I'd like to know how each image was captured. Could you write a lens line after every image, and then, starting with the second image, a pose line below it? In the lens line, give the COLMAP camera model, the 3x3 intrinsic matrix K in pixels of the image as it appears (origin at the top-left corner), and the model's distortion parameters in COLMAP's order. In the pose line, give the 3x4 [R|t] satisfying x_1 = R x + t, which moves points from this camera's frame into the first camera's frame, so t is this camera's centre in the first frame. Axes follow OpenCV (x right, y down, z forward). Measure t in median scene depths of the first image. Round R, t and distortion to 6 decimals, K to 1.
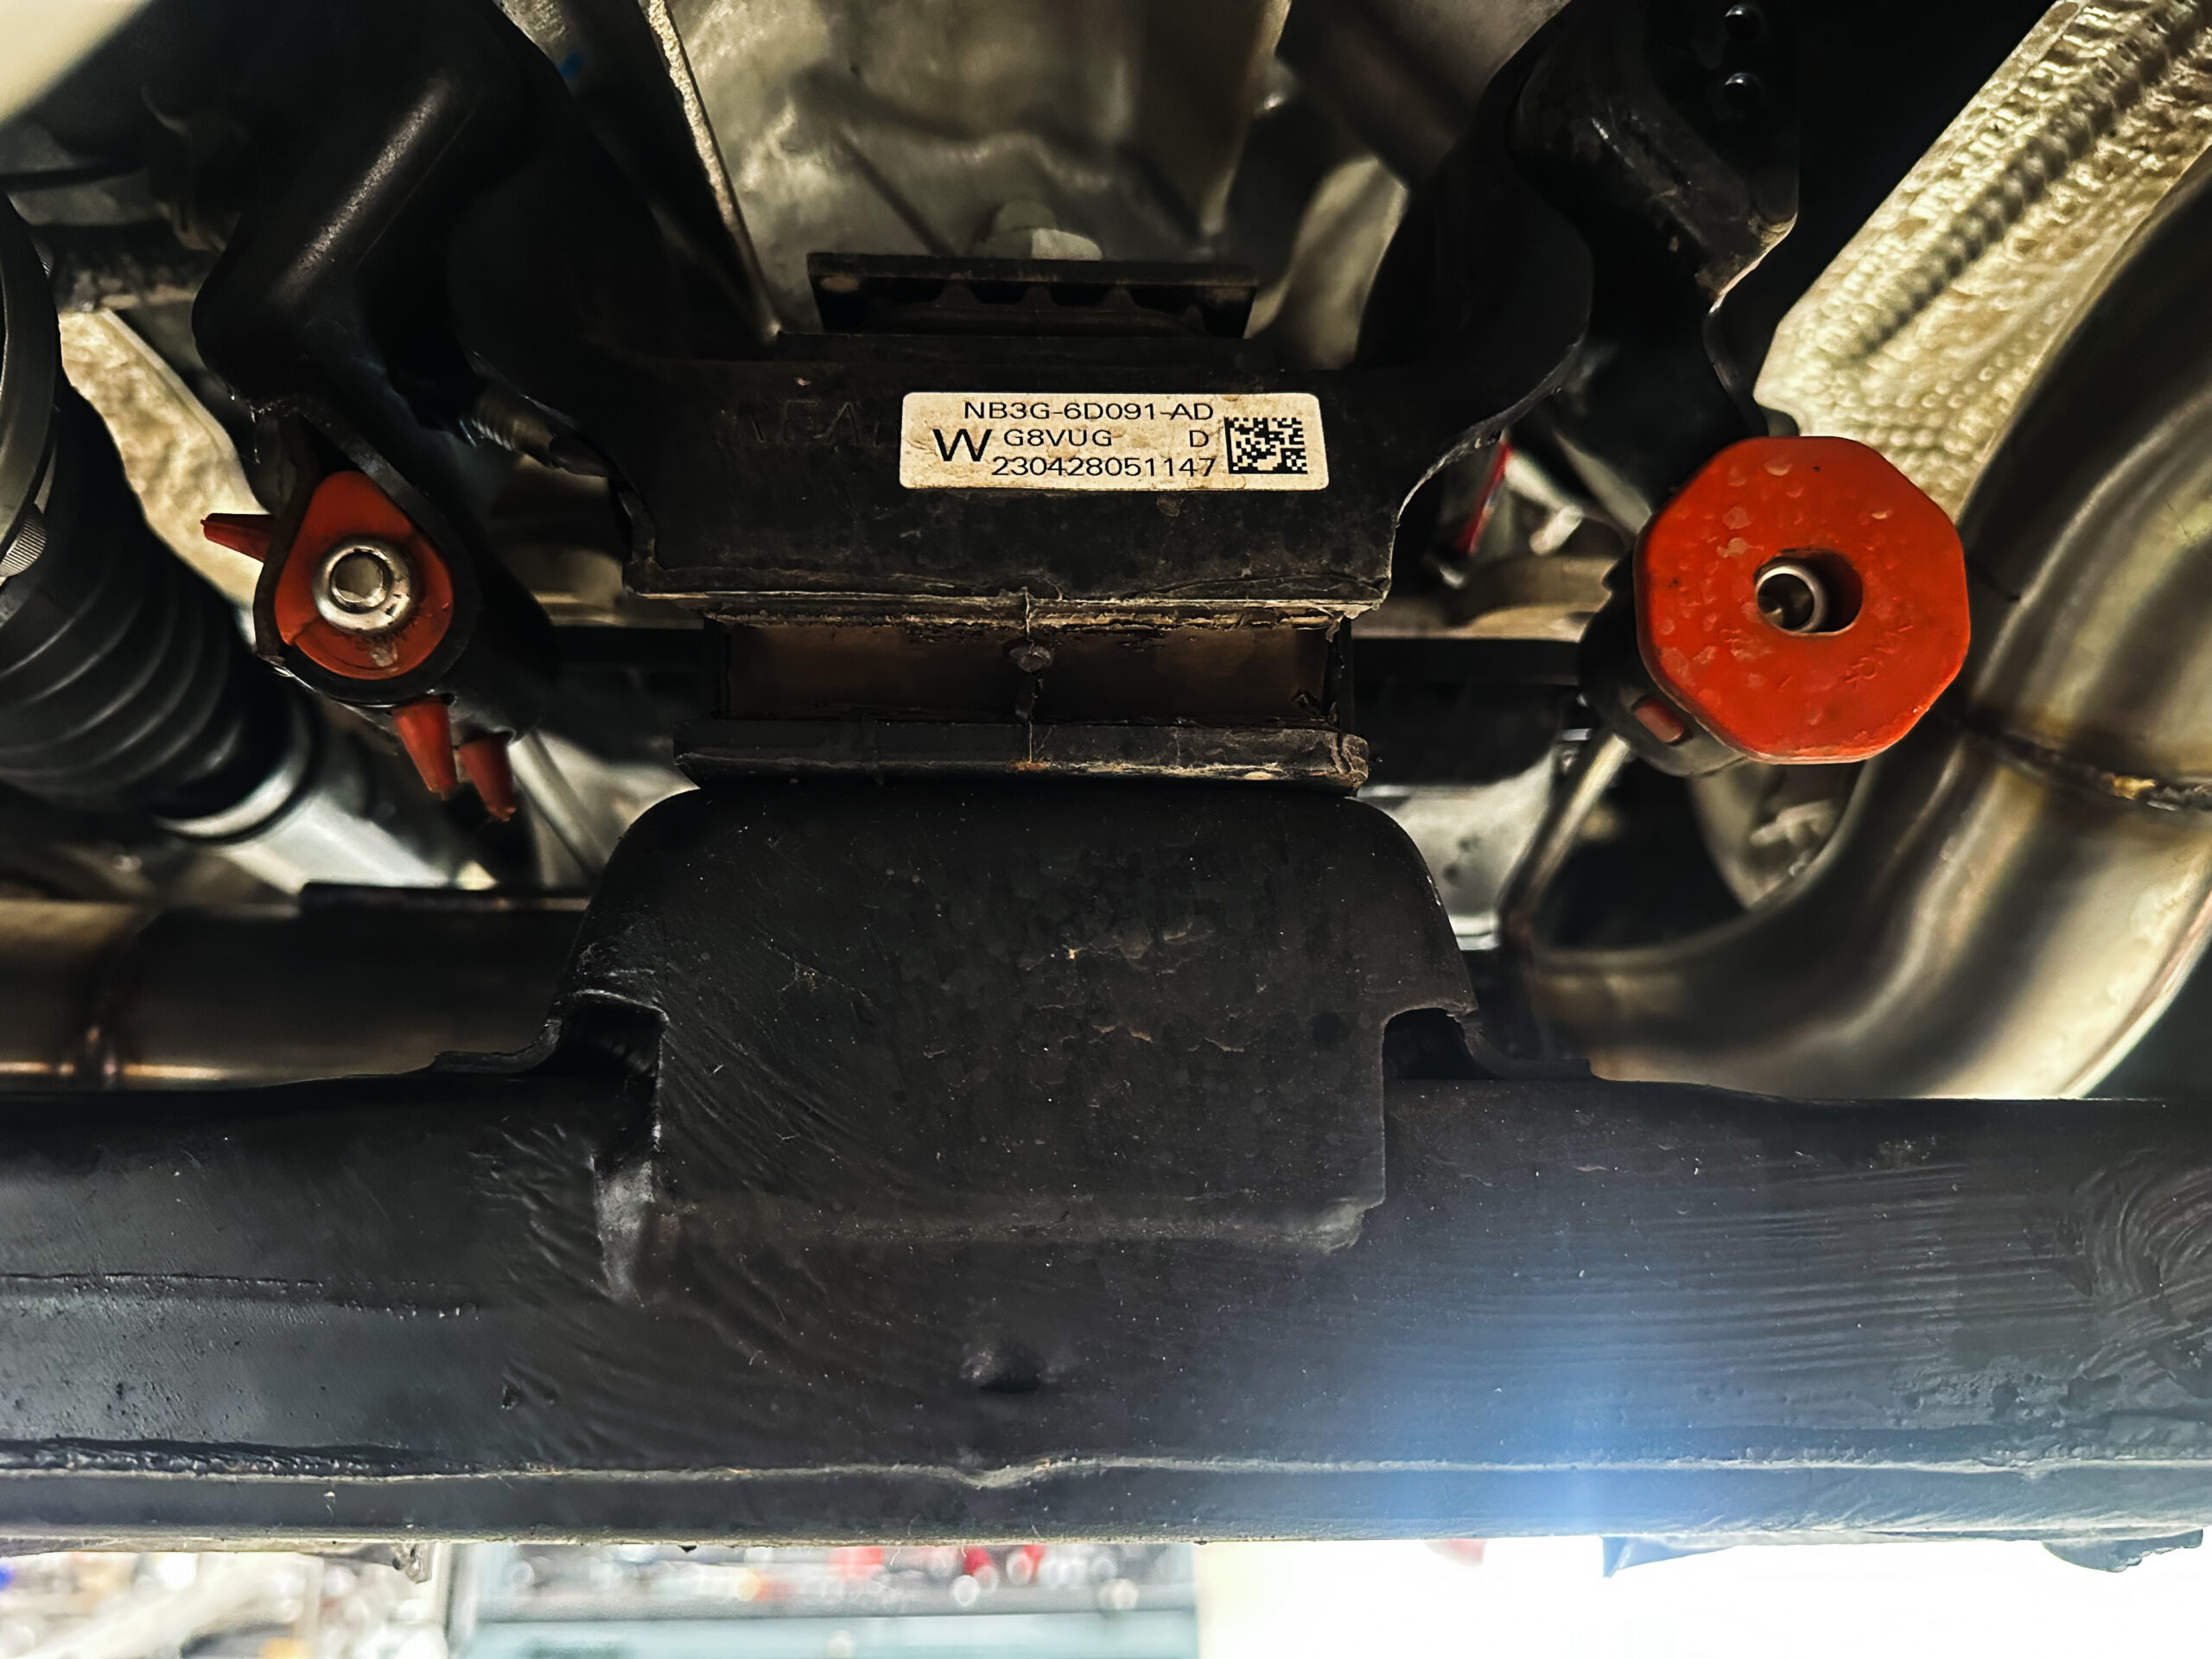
lens RADIAL K [[1623.0, 0, 1101.3], [0, 1623.0, 859.3], [0, 0, 1]] dist [-0.002039, -0.031009]
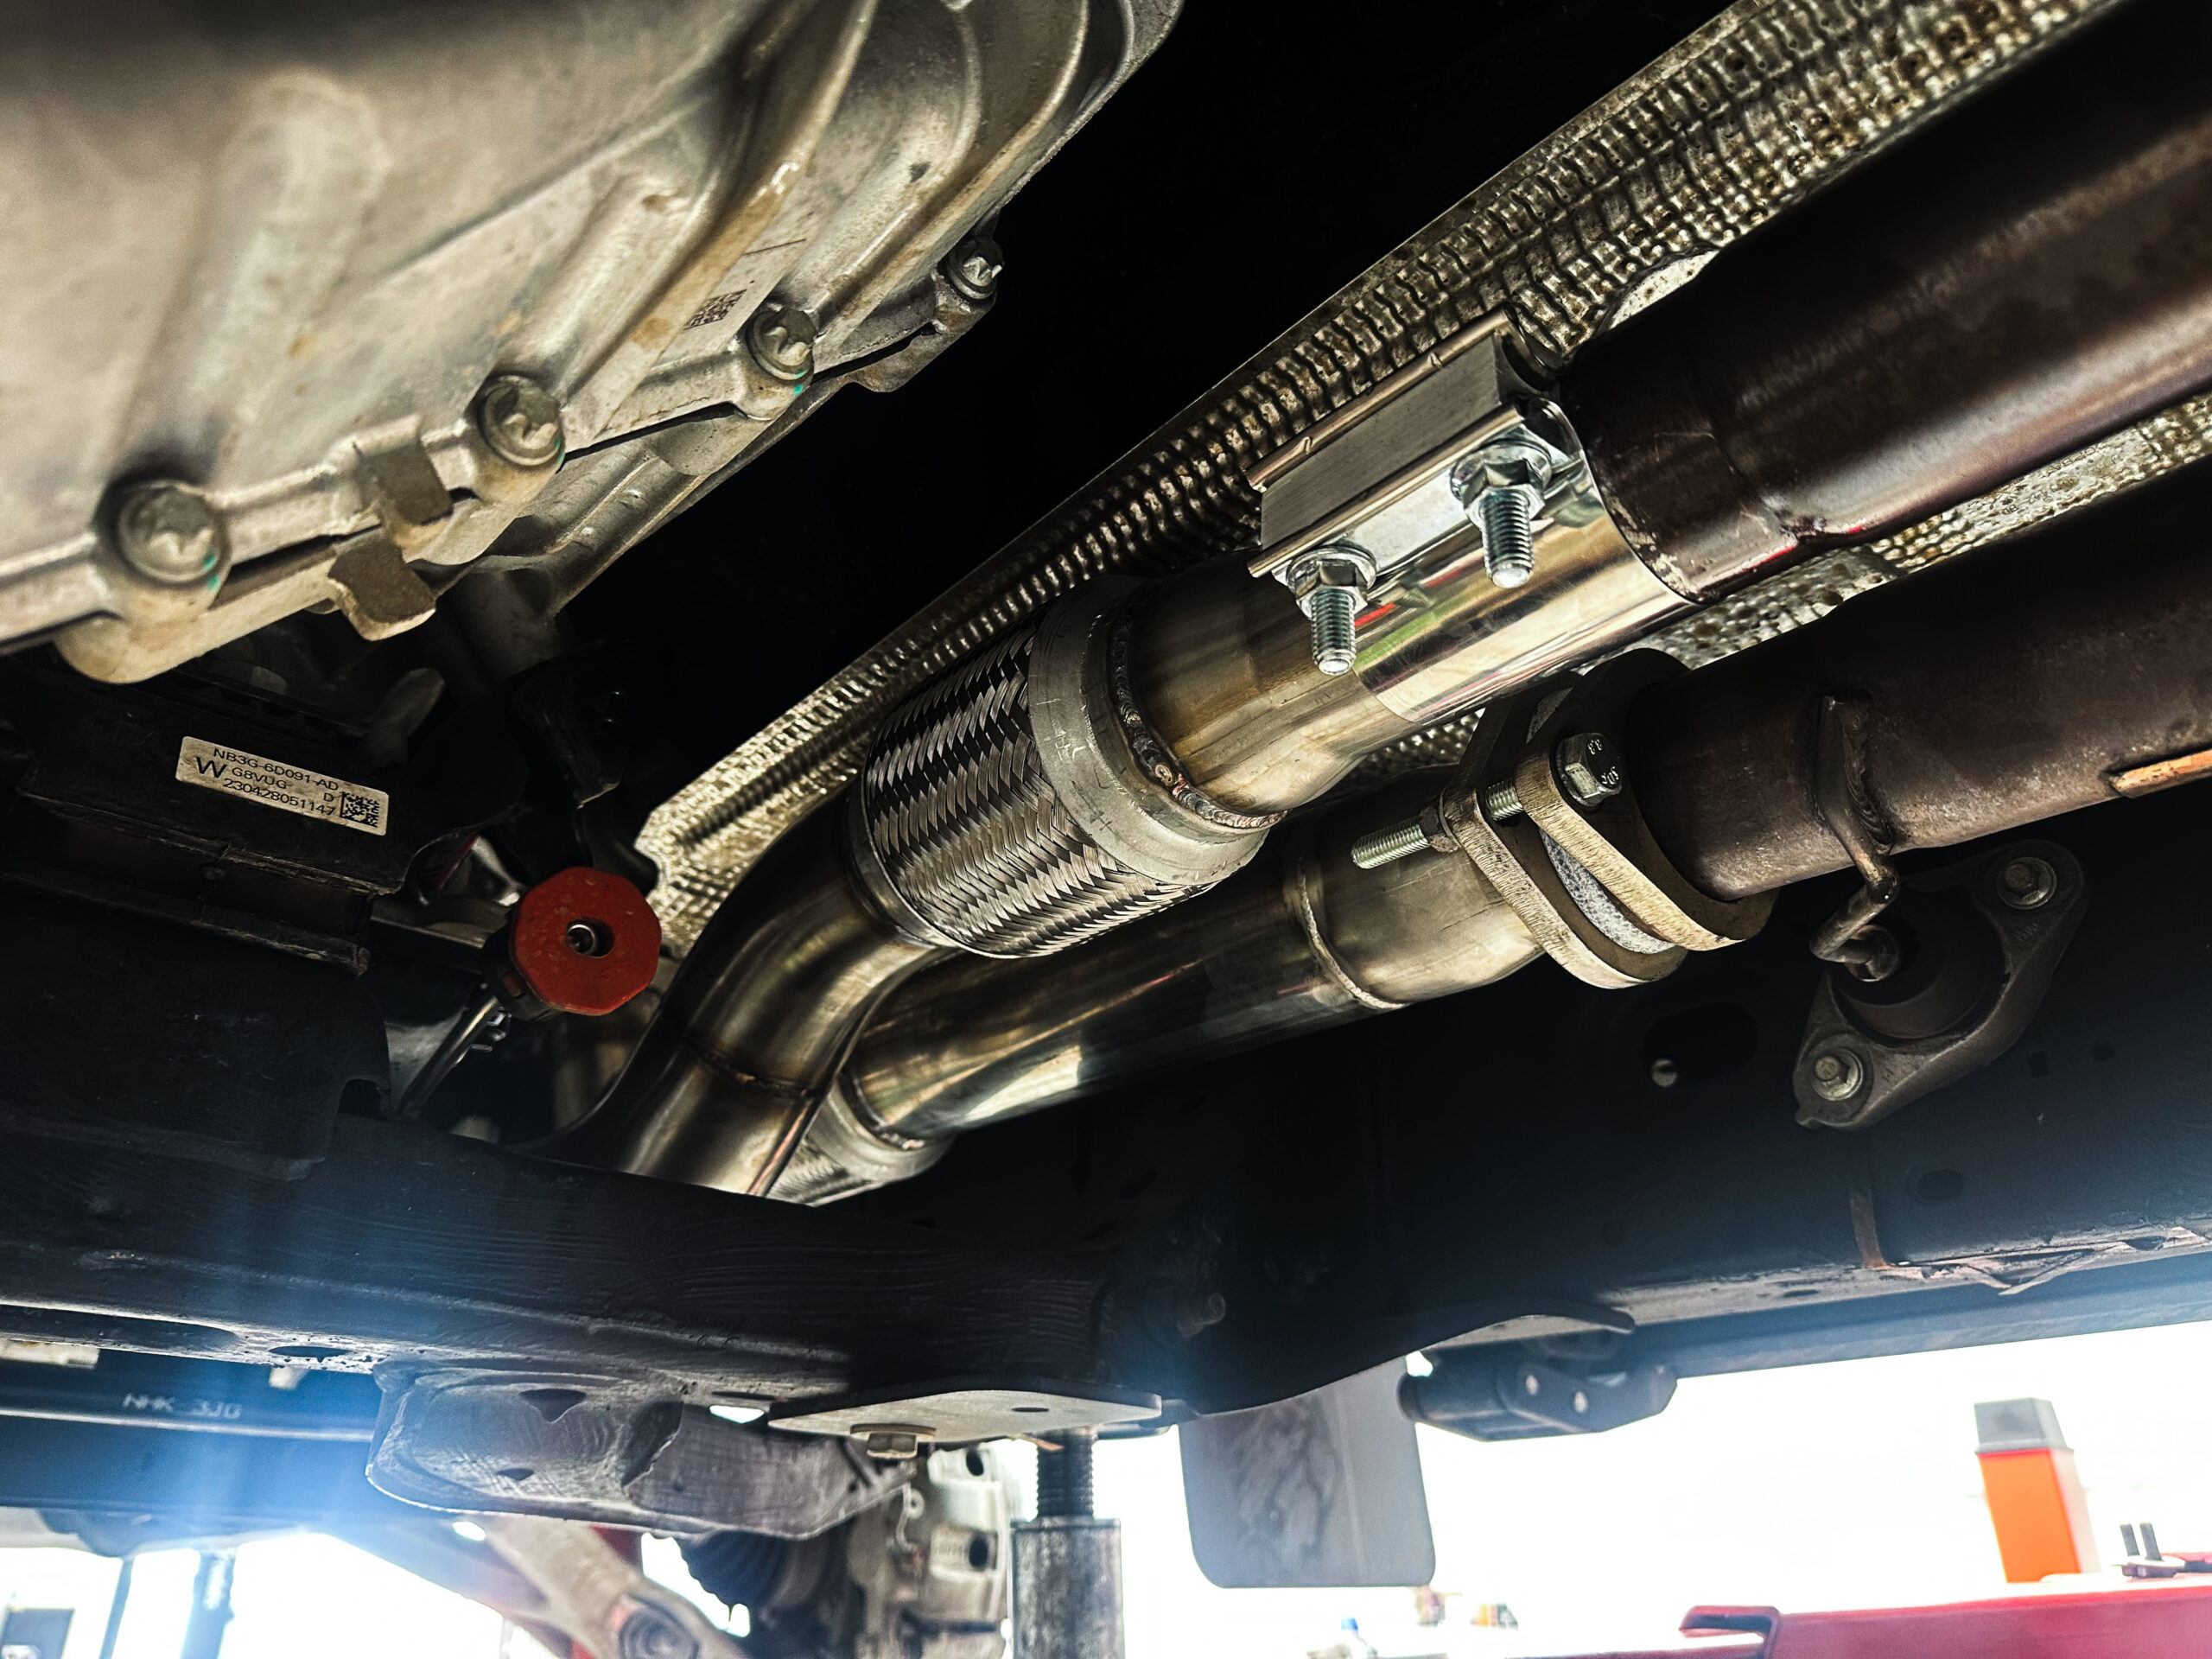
lens RADIAL K [[1581.0, 0, 1120.5], [0, 1581.0, 824.5], [0, 0, 1]] dist [0.025620, -0.061096]
pose [[0.779435, 0.283414, 0.558711, -0.188342], [-0.127005, 0.944786, -0.302076, 0.182528], [-0.613474, 0.164489, 0.772394, -0.833778]]
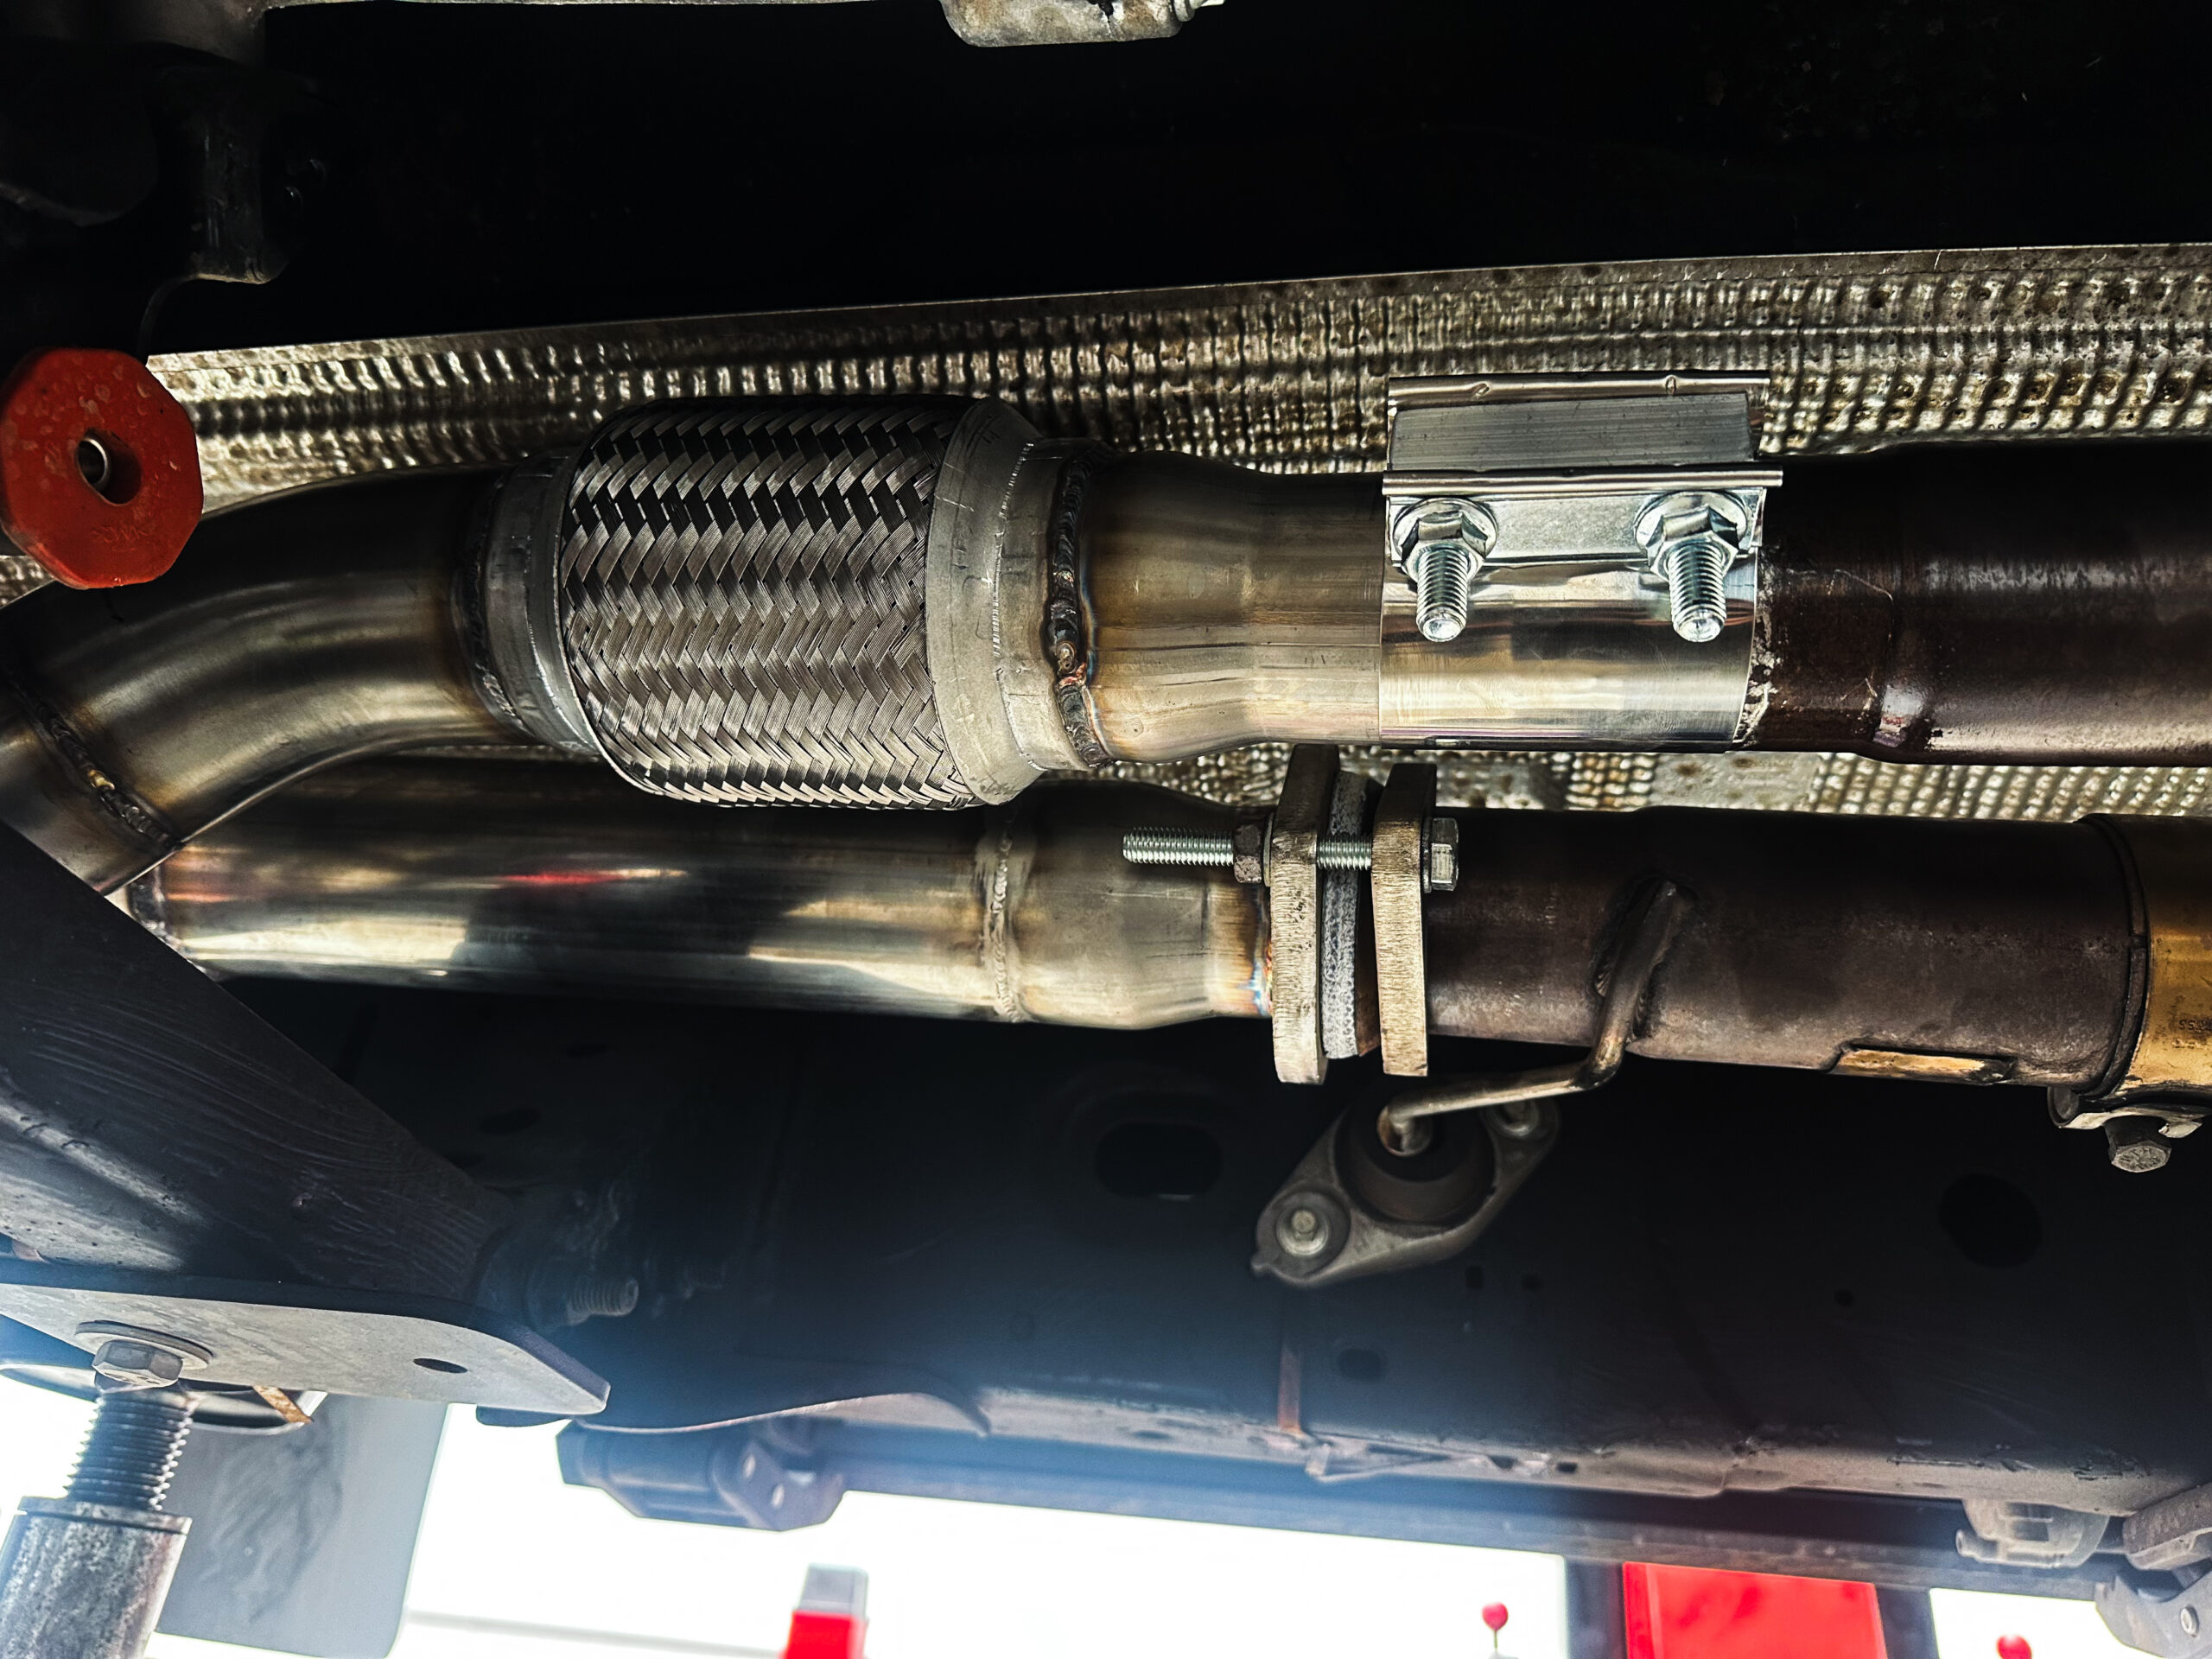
lens RADIAL K [[1581.0, 0, 1120.5], [0, 1581.0, 824.5], [0, 0, 1]] dist [0.025620, -0.061096]
pose [[0.190499, 0.541460, 0.818860, -0.246912], [-0.294054, 0.827308, -0.478637, 0.345688], [-0.936612, -0.149609, 0.316820, -0.213204]]
